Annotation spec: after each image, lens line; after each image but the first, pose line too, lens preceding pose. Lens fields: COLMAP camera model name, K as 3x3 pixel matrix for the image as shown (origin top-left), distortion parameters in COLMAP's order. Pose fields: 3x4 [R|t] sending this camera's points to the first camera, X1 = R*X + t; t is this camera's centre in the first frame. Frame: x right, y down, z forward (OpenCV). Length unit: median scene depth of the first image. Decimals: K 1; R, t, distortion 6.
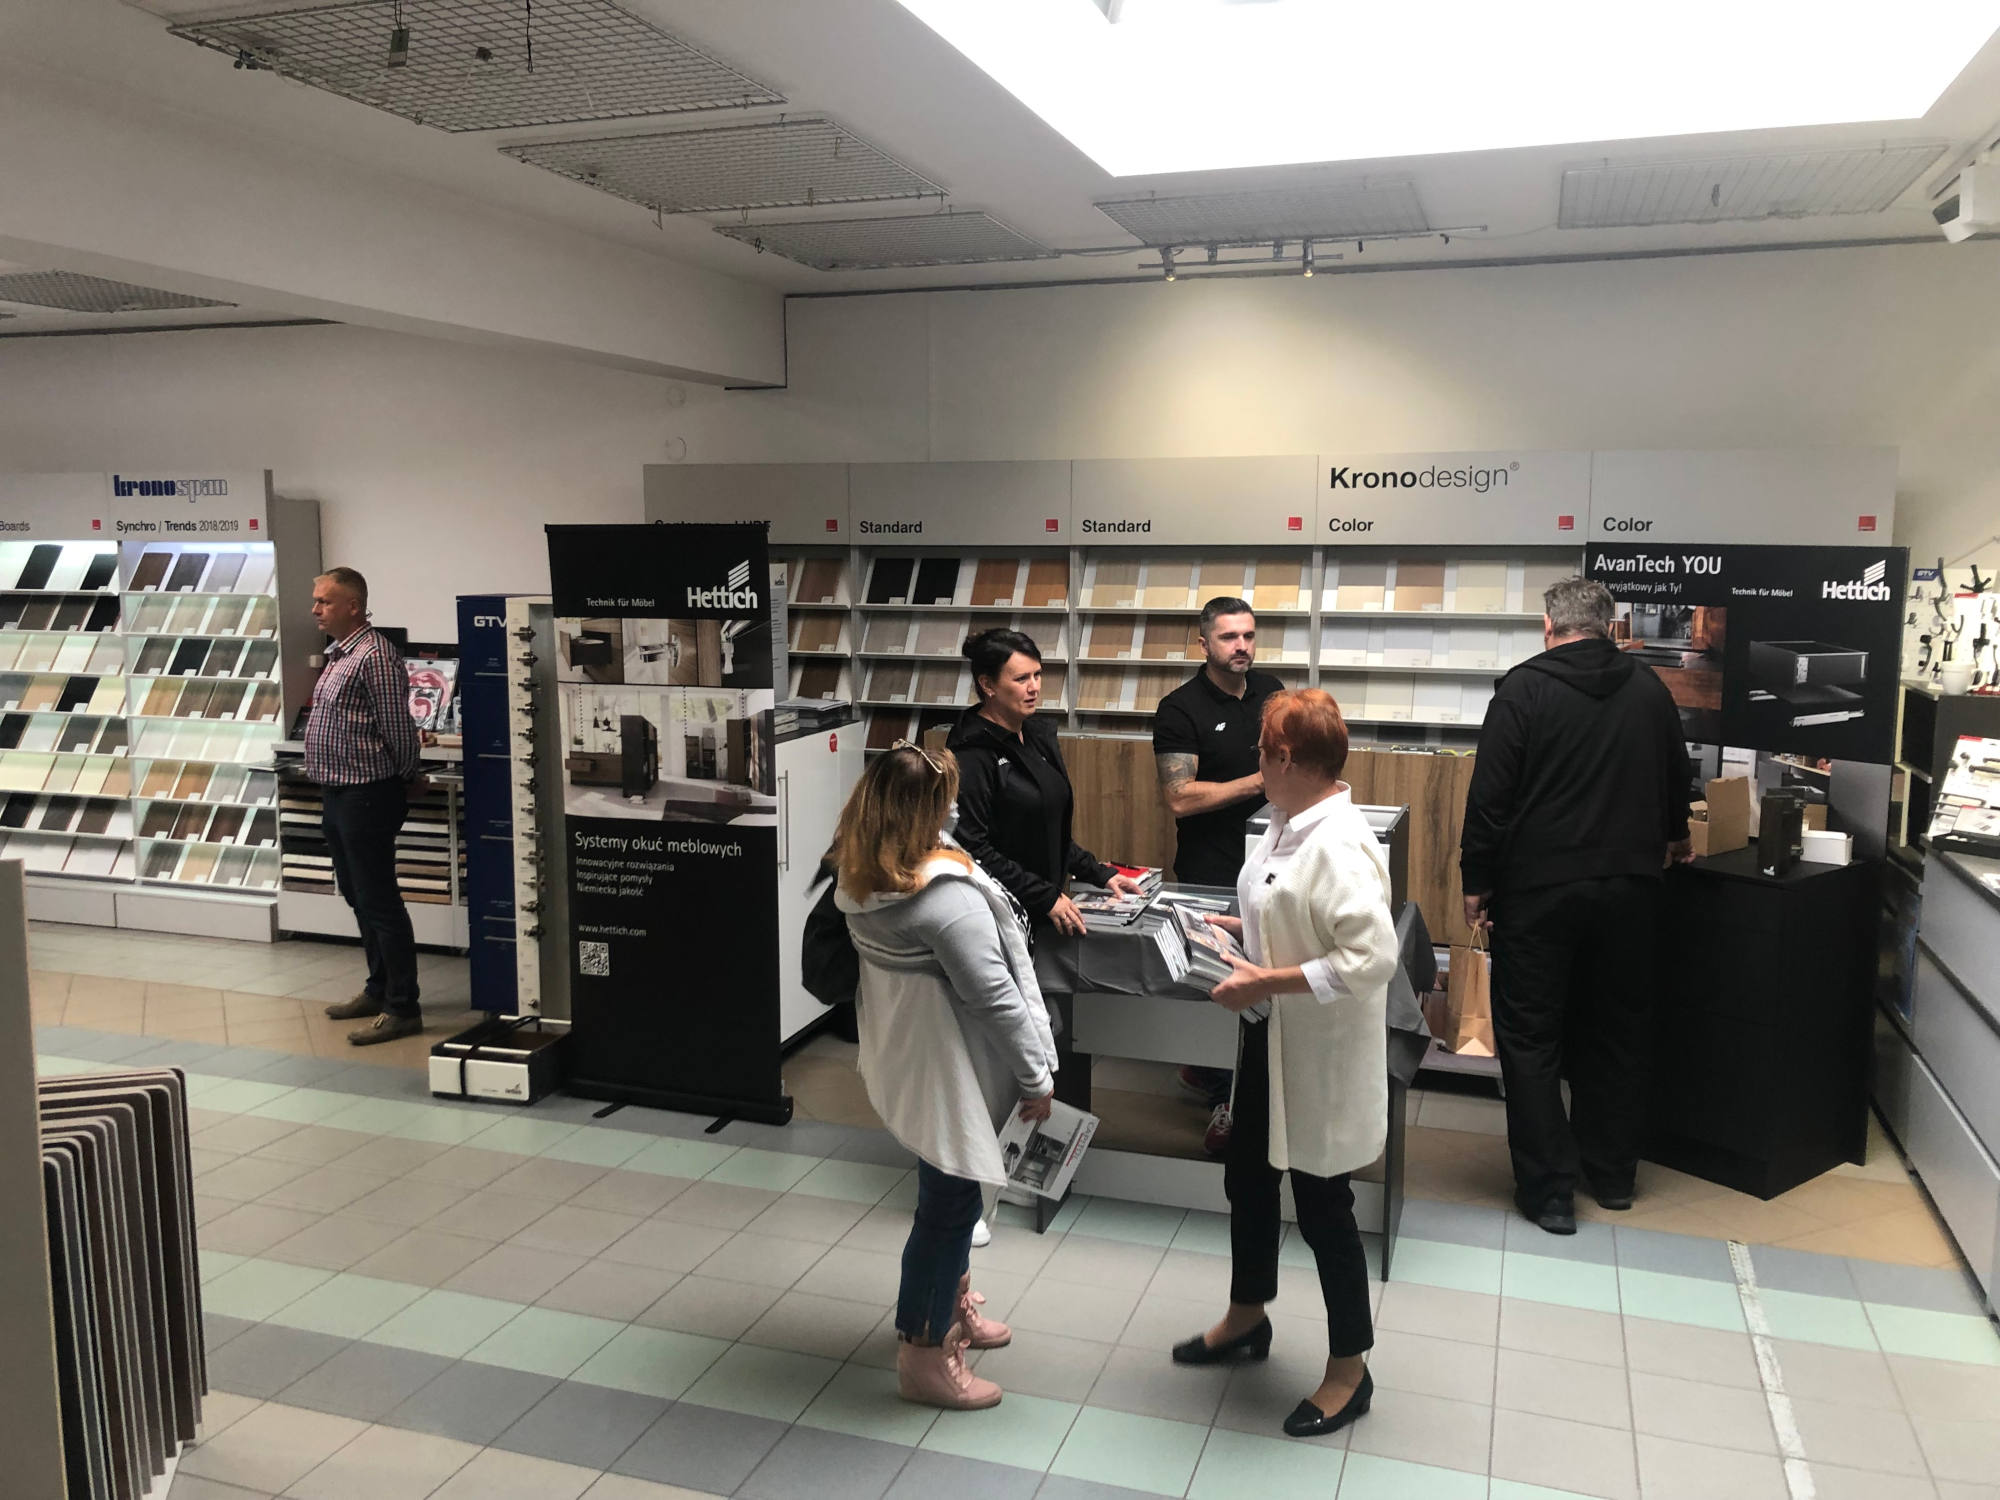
lens RADIAL K [[1643.0, 0, 999.8], [0, 1643.0, 756.0], [0, 0, 1]] dist [0.003611, 0.002274]
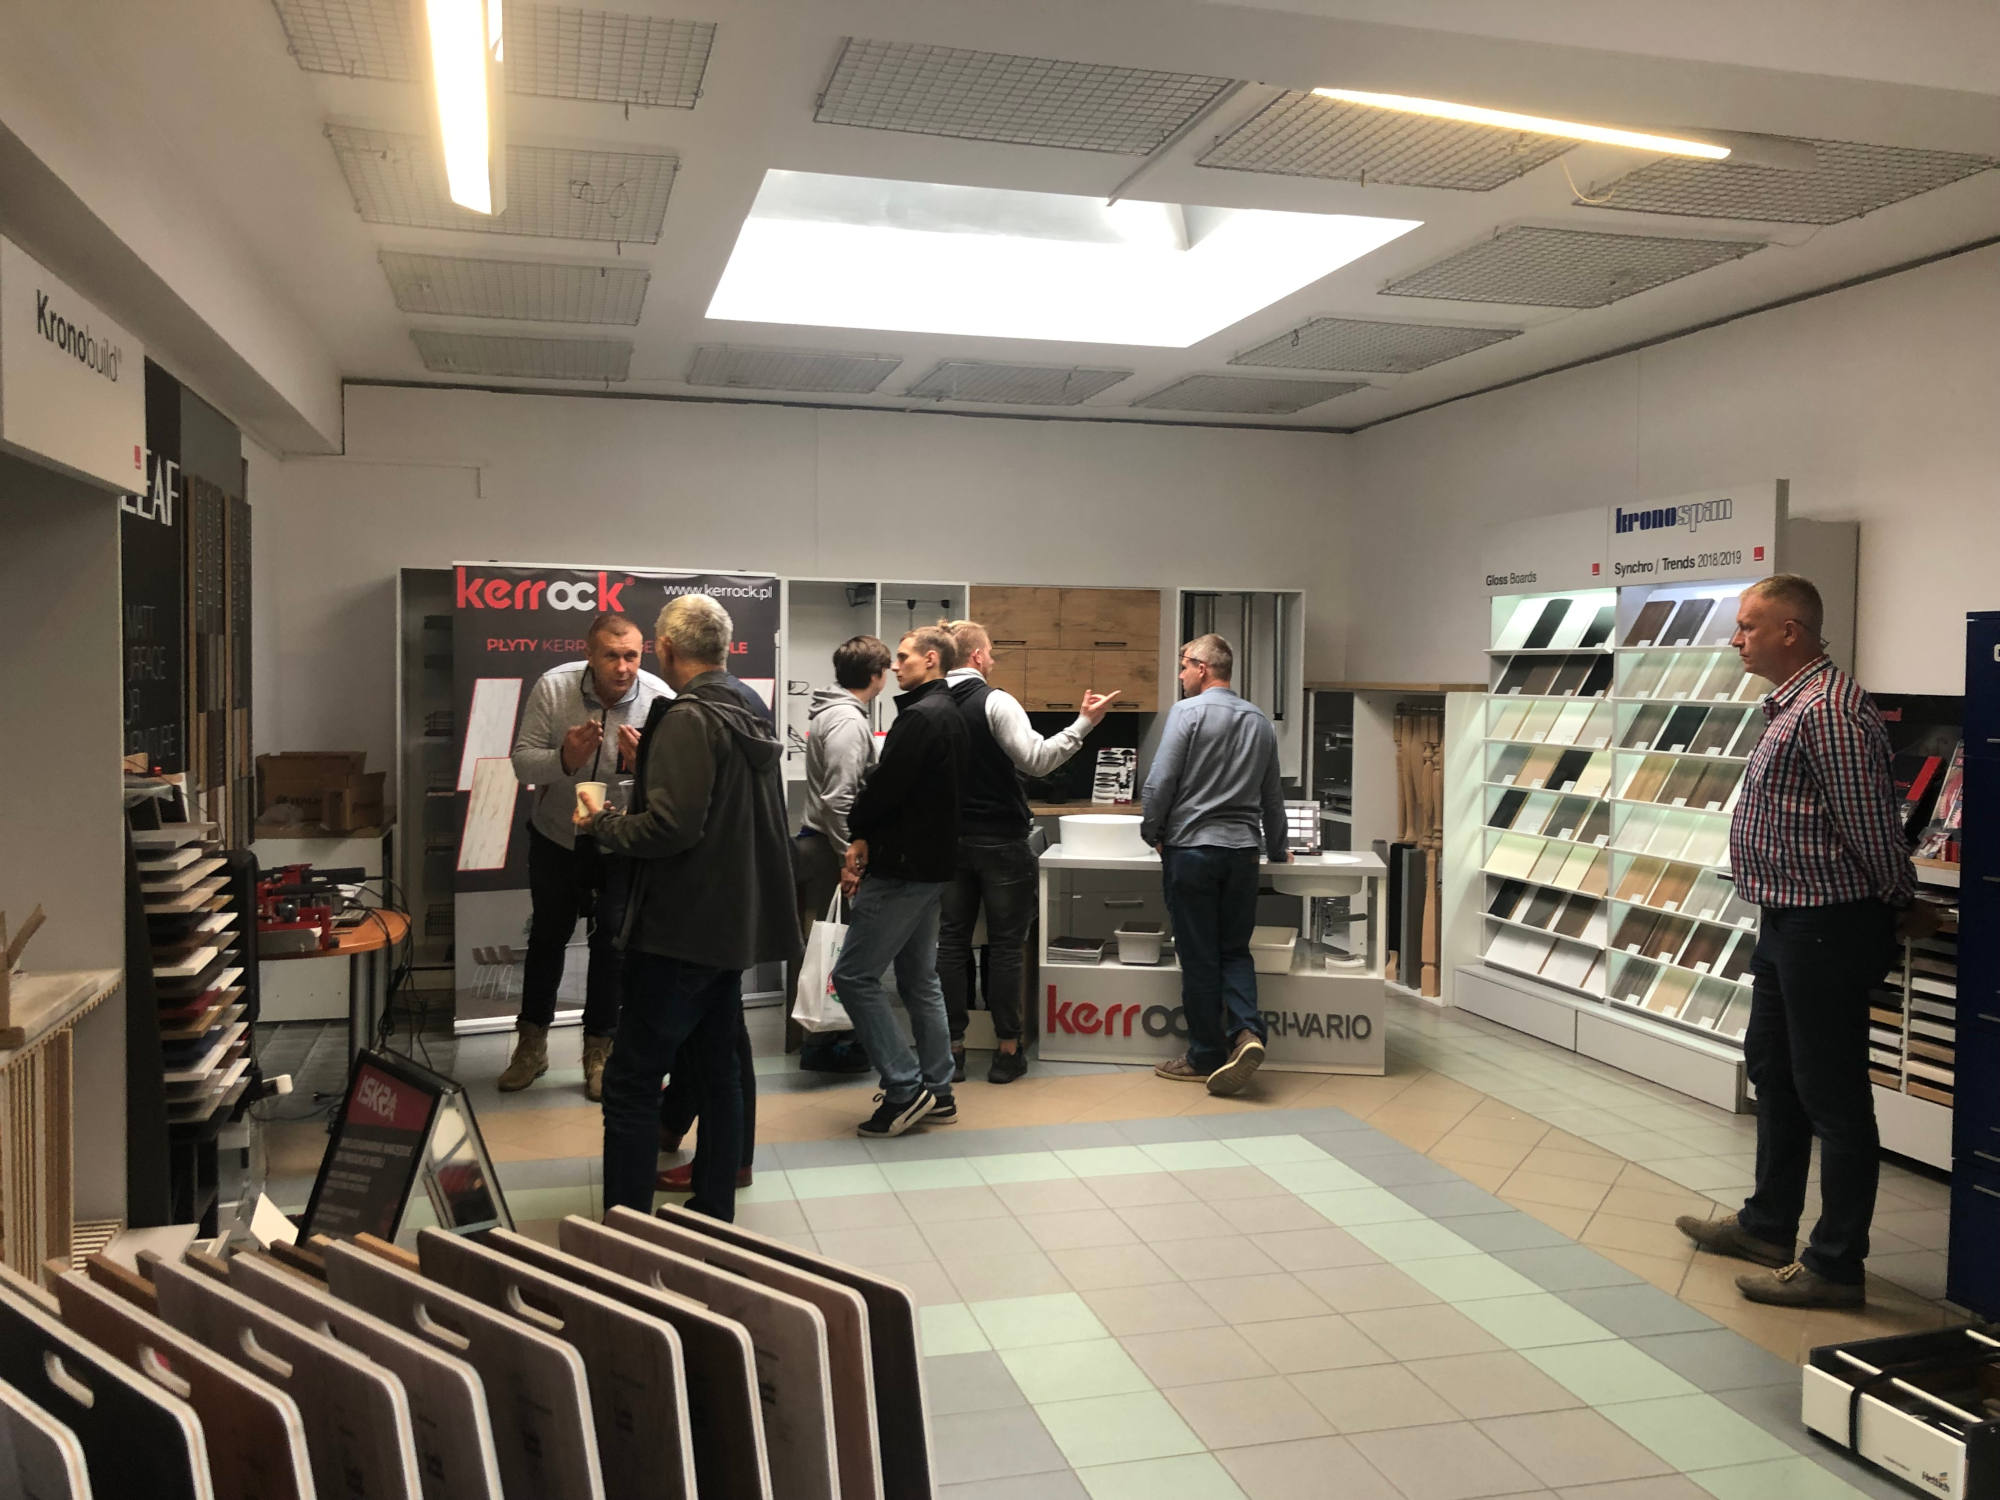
lens RADIAL K [[1643.0, 0, 1005.7], [0, 1643.0, 738.3], [0, 0, 1]] dist [0.003611, 0.002274]
pose [[0.550255, 0.036015, -0.834219, -0.010547], [-0.112404, 0.993171, -0.031265, 0.005435], [0.827396, 0.110973, 0.550546, 0.292903]]
